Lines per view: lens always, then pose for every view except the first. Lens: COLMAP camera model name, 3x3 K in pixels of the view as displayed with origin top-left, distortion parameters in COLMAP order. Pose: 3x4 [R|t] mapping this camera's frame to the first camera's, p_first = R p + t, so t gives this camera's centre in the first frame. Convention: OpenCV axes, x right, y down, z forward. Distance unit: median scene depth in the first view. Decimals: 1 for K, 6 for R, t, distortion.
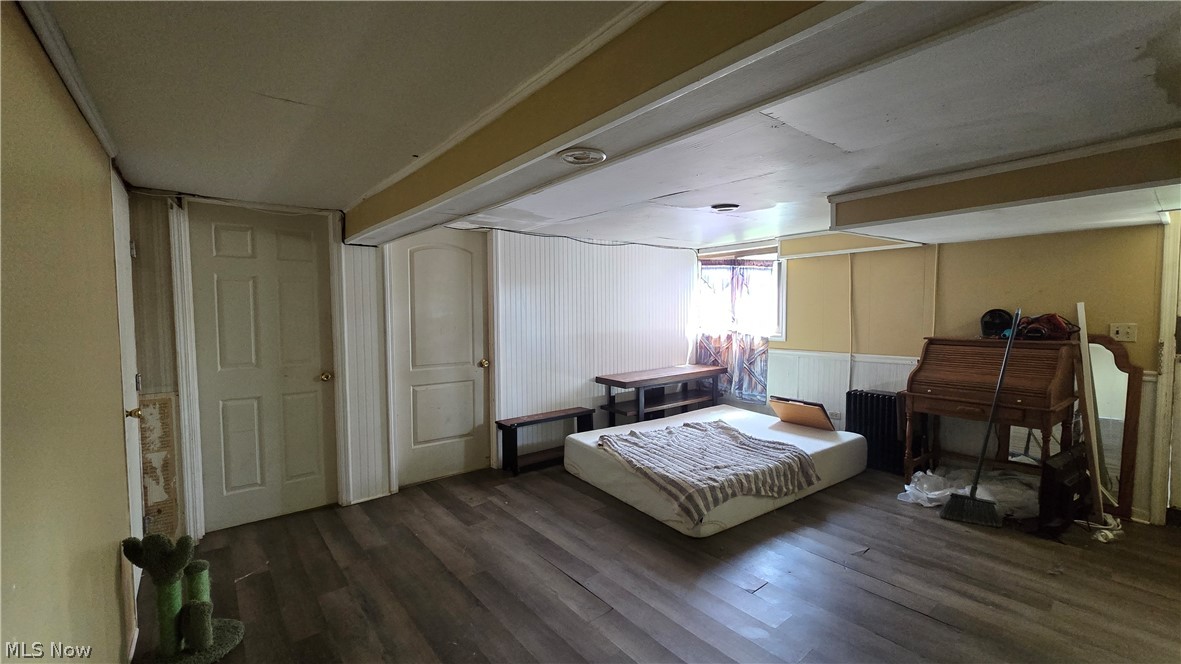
lens RADIAL K [[479.5, 0, 588.2], [0, 479.5, 333.8], [0, 0, 1]] dist [-0.004165, -0.001065]
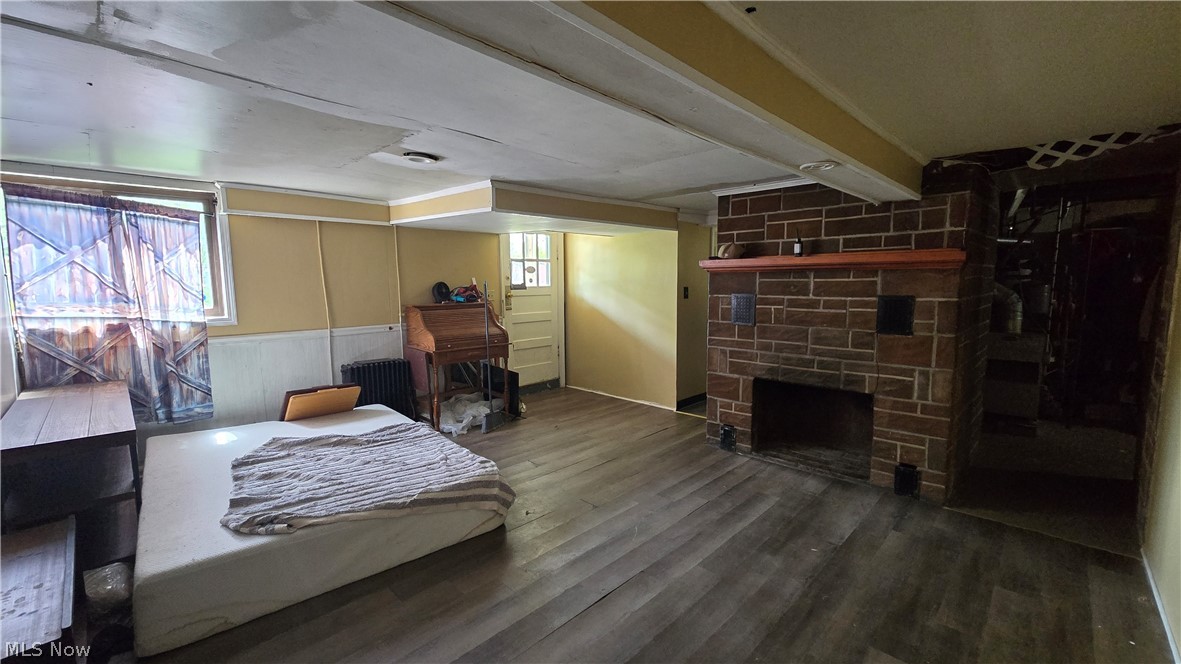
lens RADIAL K [[479.5, 0, 589.2], [0, 479.5, 333.2], [0, 0, 1]] dist [-0.004165, -0.001065]
pose [[-0.115853, -0.097689, 0.988451, -0.497755], [0.056847, 0.992868, 0.104788, -0.022701], [-0.991638, 0.068331, -0.109474, 0.665057]]
